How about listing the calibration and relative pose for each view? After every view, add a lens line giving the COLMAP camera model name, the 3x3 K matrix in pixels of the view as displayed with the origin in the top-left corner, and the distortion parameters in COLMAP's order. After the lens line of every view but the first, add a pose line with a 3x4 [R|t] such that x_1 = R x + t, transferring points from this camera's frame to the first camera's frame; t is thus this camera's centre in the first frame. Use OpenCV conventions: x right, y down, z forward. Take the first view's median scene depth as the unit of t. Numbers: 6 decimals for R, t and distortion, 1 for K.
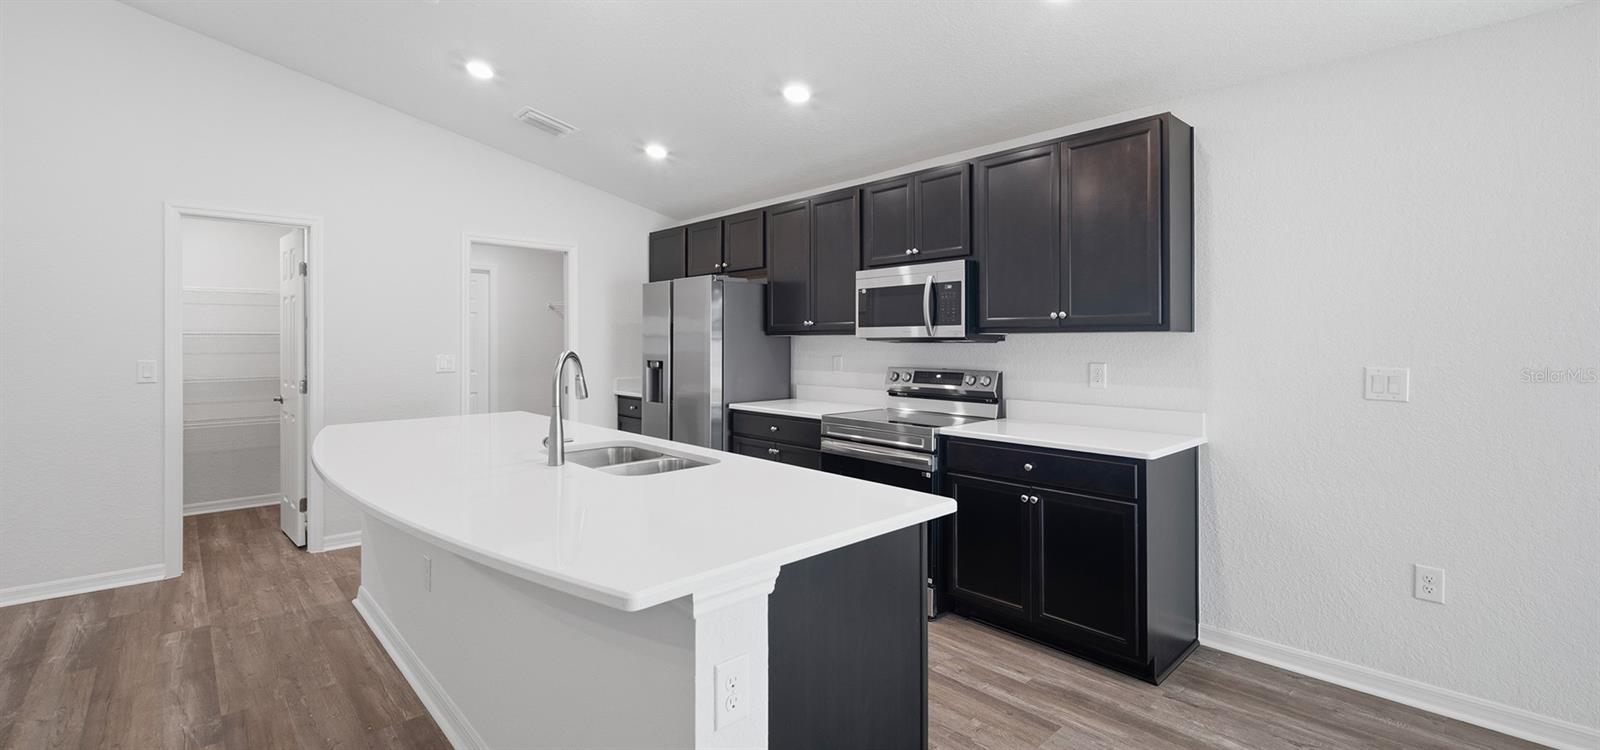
lens RADIAL K [[669.4, 0, 799.4], [0, 669.4, 339.9], [0, 0, 1]] dist [0.002249, -0.003035]
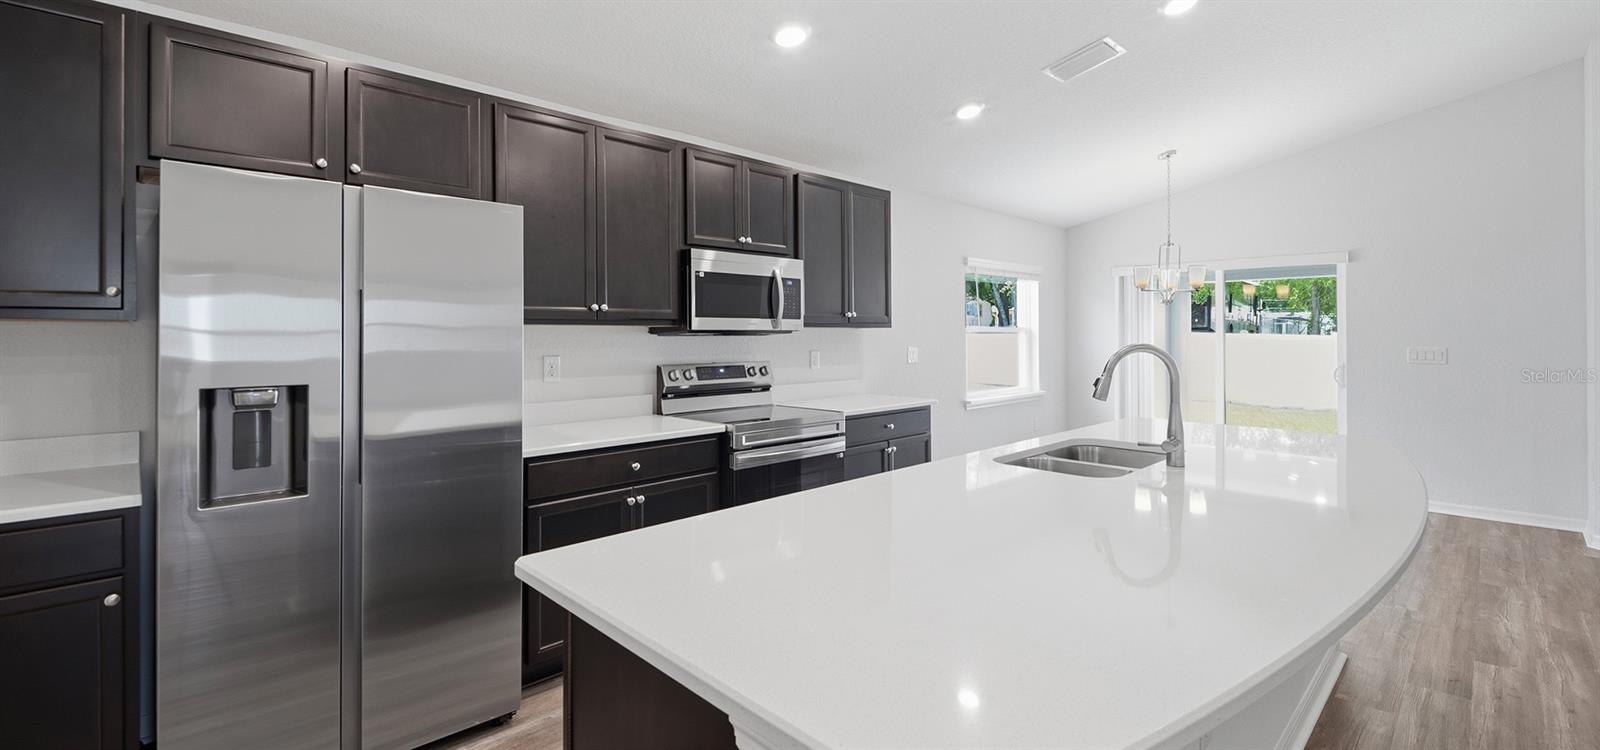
lens RADIAL K [[669.4, 0, 786.1], [0, 669.4, 333.3], [0, 0, 1]] dist [0.002249, -0.003035]
pose [[-0.015150, 0.002920, 0.999881, -0.799486], [0.000969, 0.999995, -0.002905, 0.004224], [-0.999885, 0.000924, -0.015153, 0.974784]]
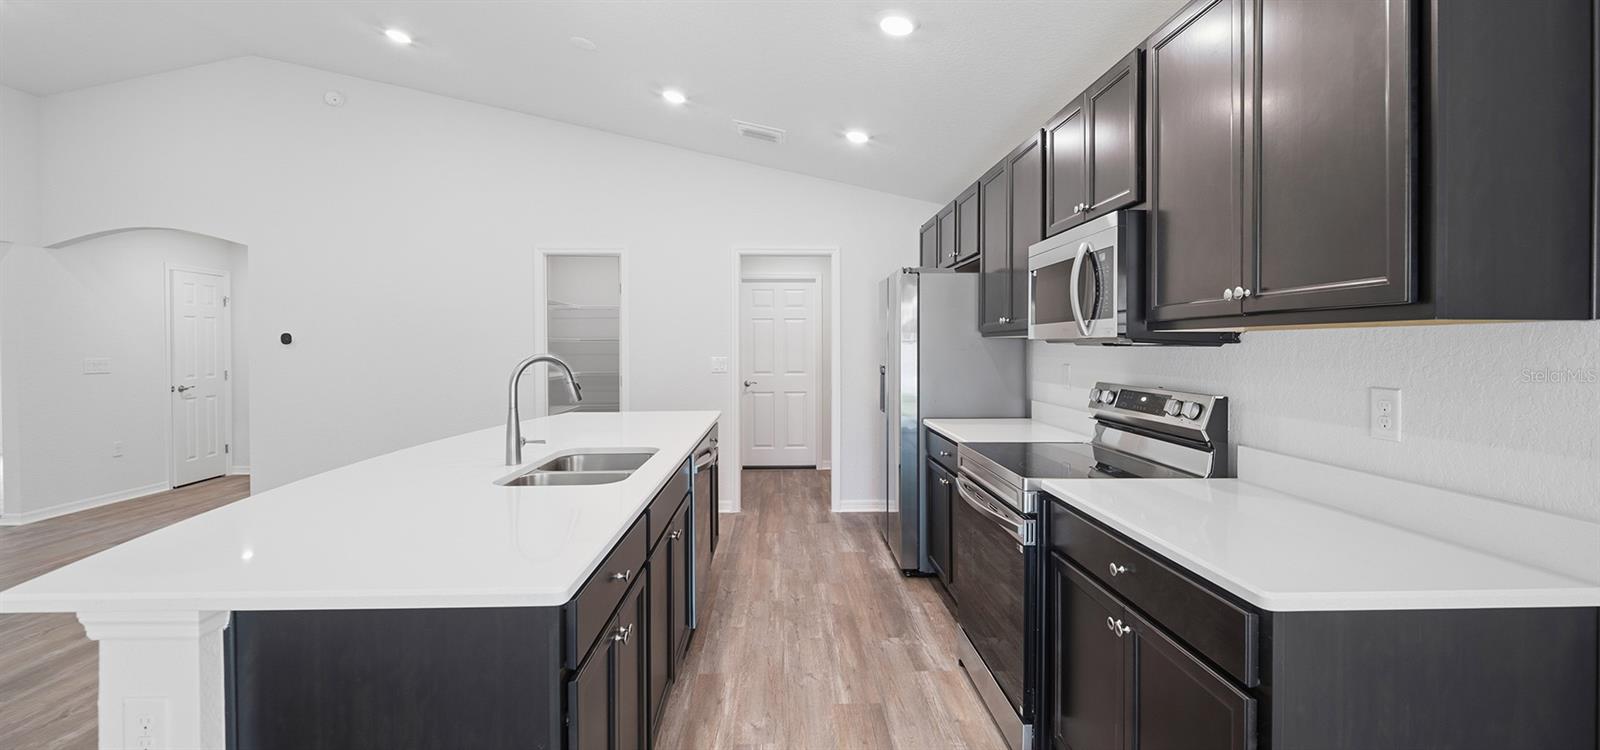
lens RADIAL K [[669.4, 0, 791.2], [0, 669.4, 350.2], [0, 0, 1]] dist [0.002249, -0.003035]
pose [[0.743080, 0.002250, -0.669199, 0.407213], [0.004779, 0.999951, 0.008668, 0.001072], [0.669185, -0.009639, 0.743033, 0.321819]]
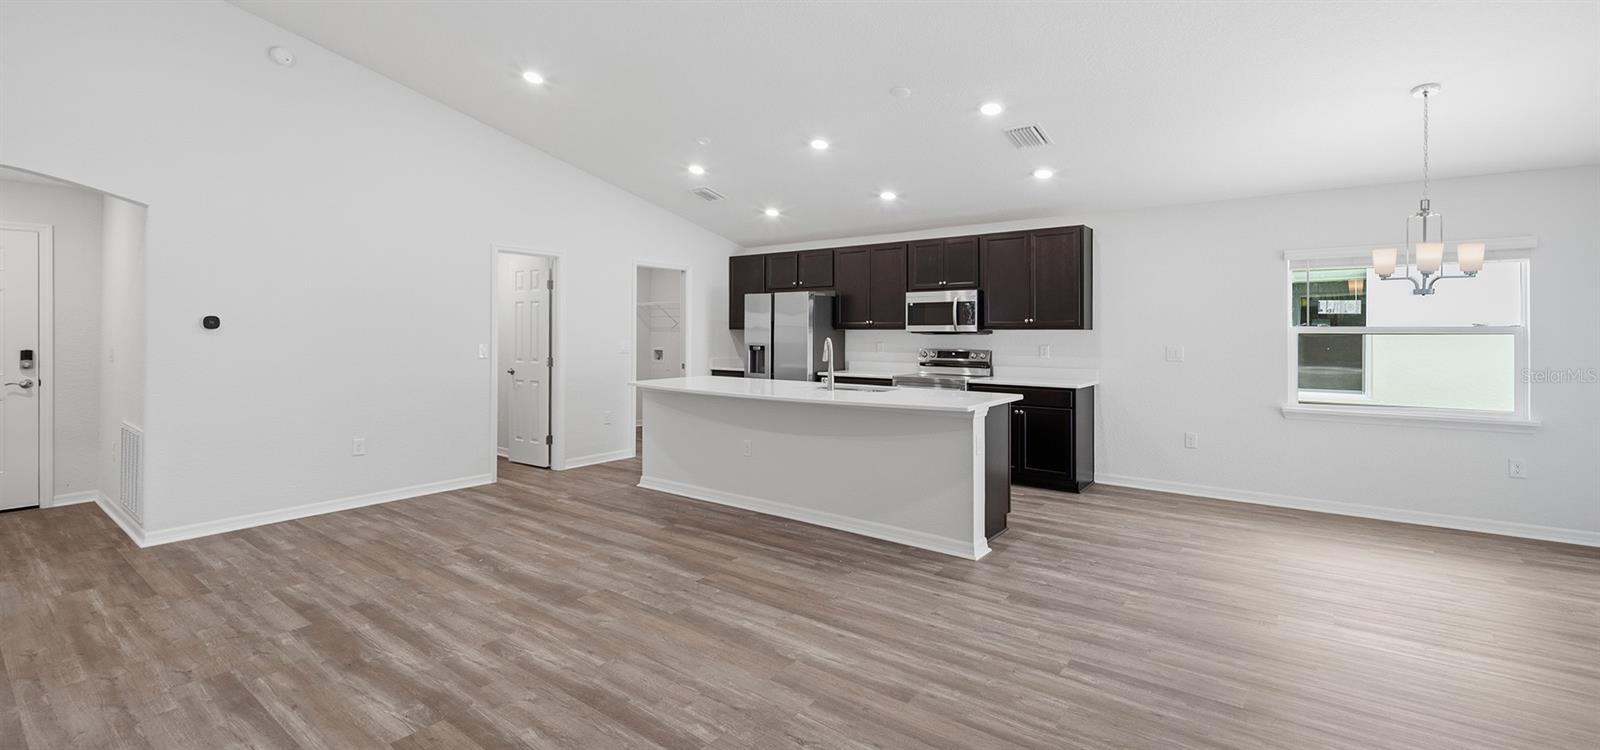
lens RADIAL K [[669.4, 0, 791.2], [0, 669.4, 330.8], [0, 0, 1]] dist [0.002249, -0.003035]
pose [[0.986618, 0.003019, 0.163023, -0.526316], [-0.003205, 0.999994, 0.000876, -0.005550], [-0.163020, -0.001387, 0.986622, -0.697873]]
